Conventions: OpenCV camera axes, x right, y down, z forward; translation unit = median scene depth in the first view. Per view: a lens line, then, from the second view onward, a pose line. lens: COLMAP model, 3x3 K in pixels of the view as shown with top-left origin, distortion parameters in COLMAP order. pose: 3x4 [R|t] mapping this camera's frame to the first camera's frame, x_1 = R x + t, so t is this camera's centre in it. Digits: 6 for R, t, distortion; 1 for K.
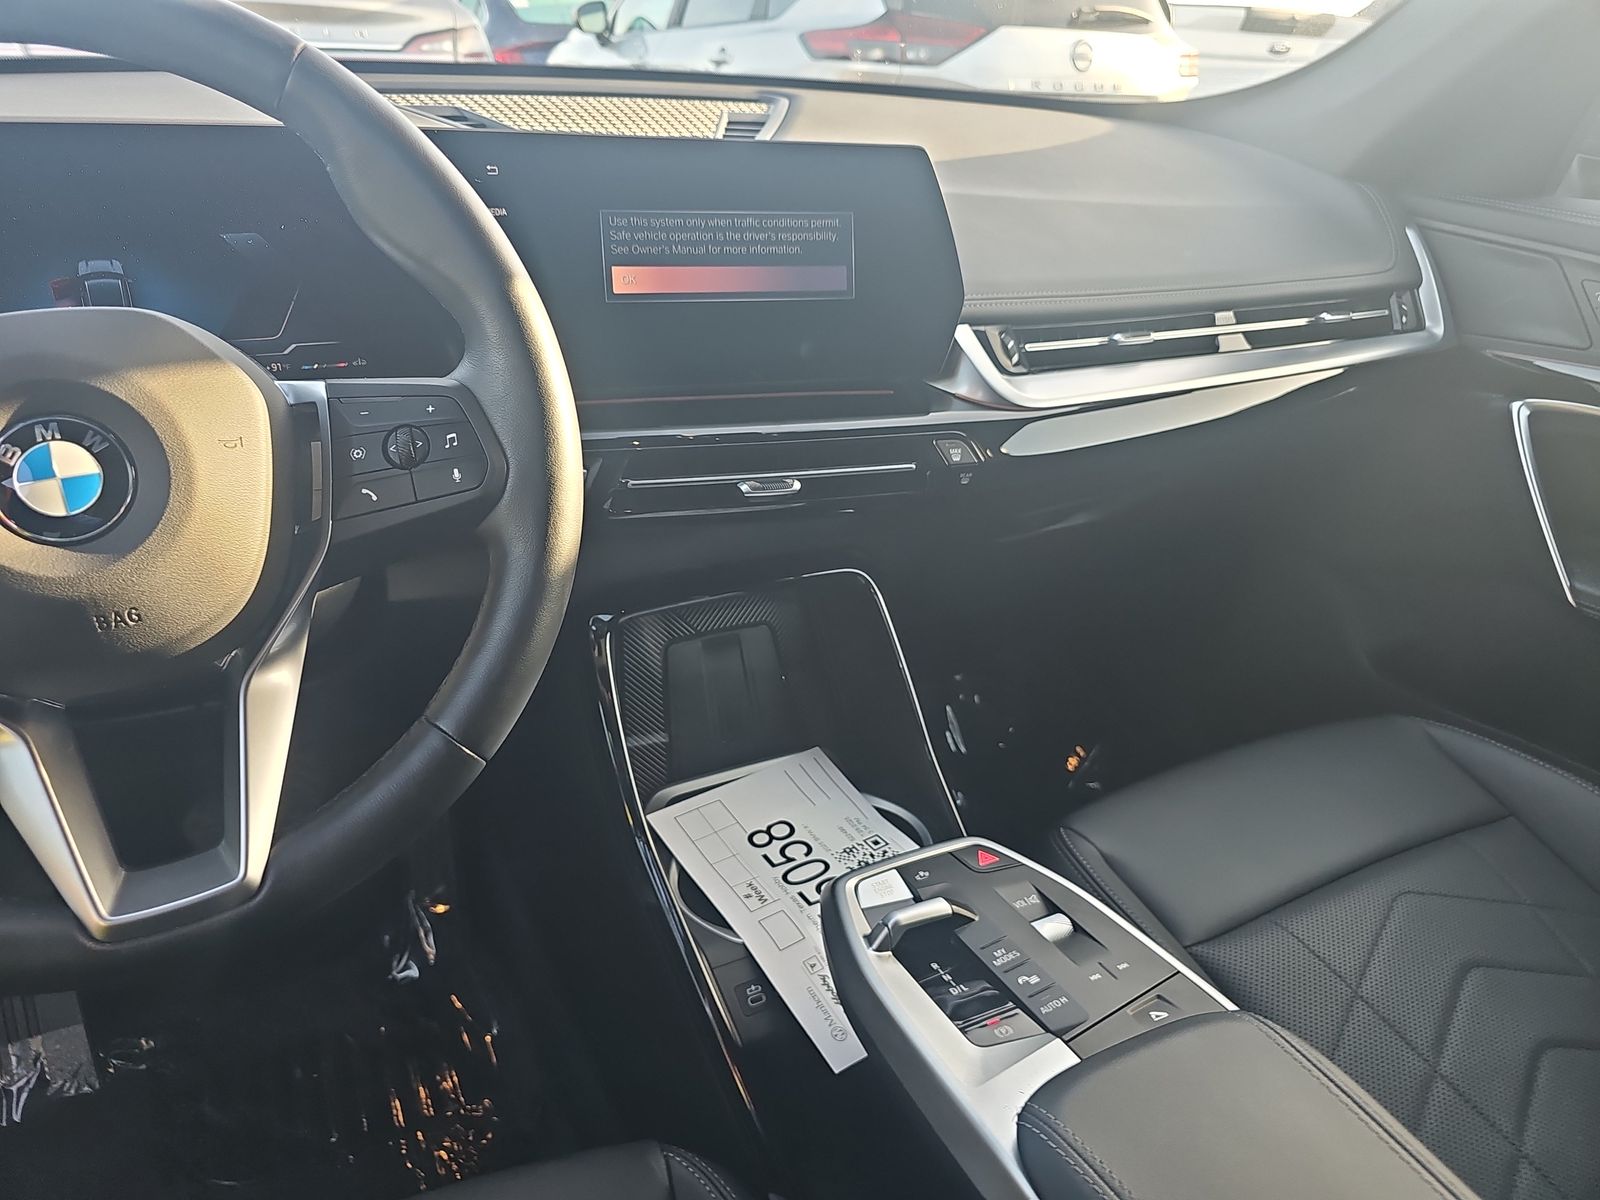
lens RADIAL K [[1104.5, 0, 792.7], [0, 1104.5, 615.8], [0, 0, 1]] dist [0.040181, -0.028927]
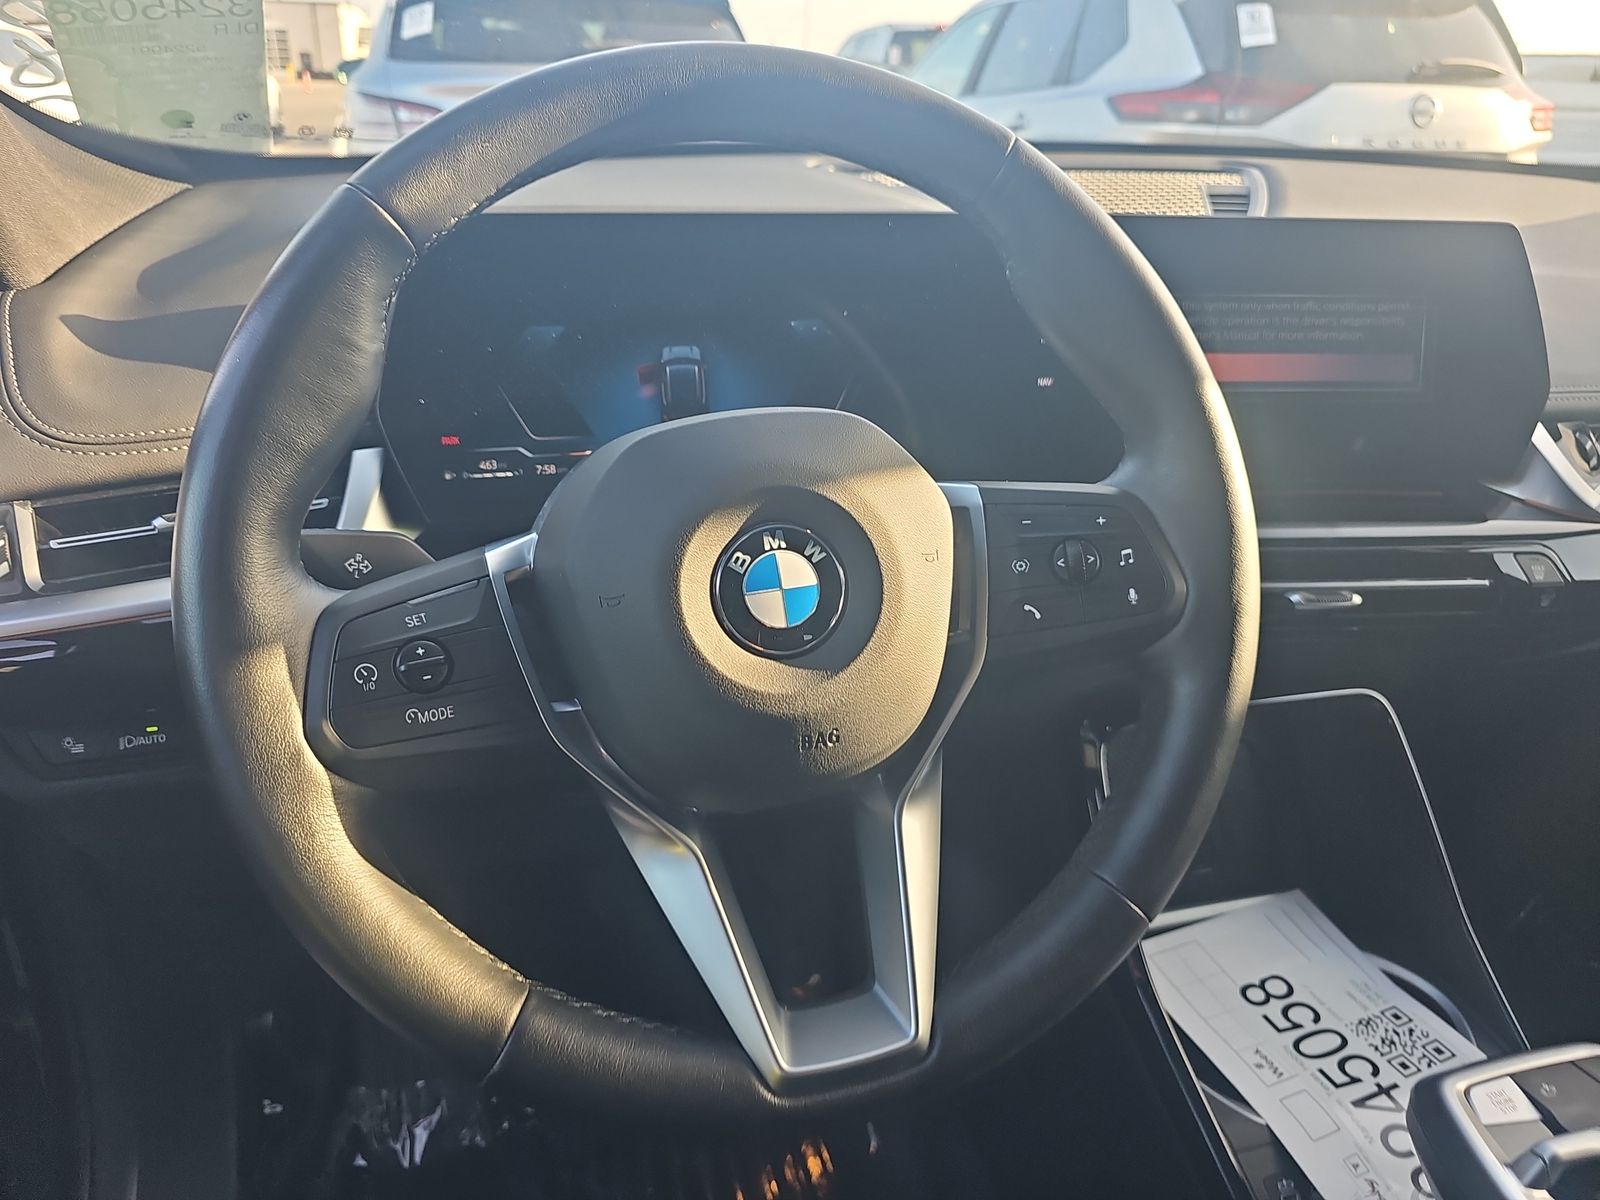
lens RADIAL K [[1104.5, 0, 747.3], [0, 1104.5, 591.0], [0, 0, 1]] dist [0.040181, -0.028927]
pose [[0.978778, 0.062598, -0.195129, -0.296179], [-0.075051, 0.995544, -0.057085, -0.038516], [0.190686, 0.070518, 0.979115, 0.042075]]
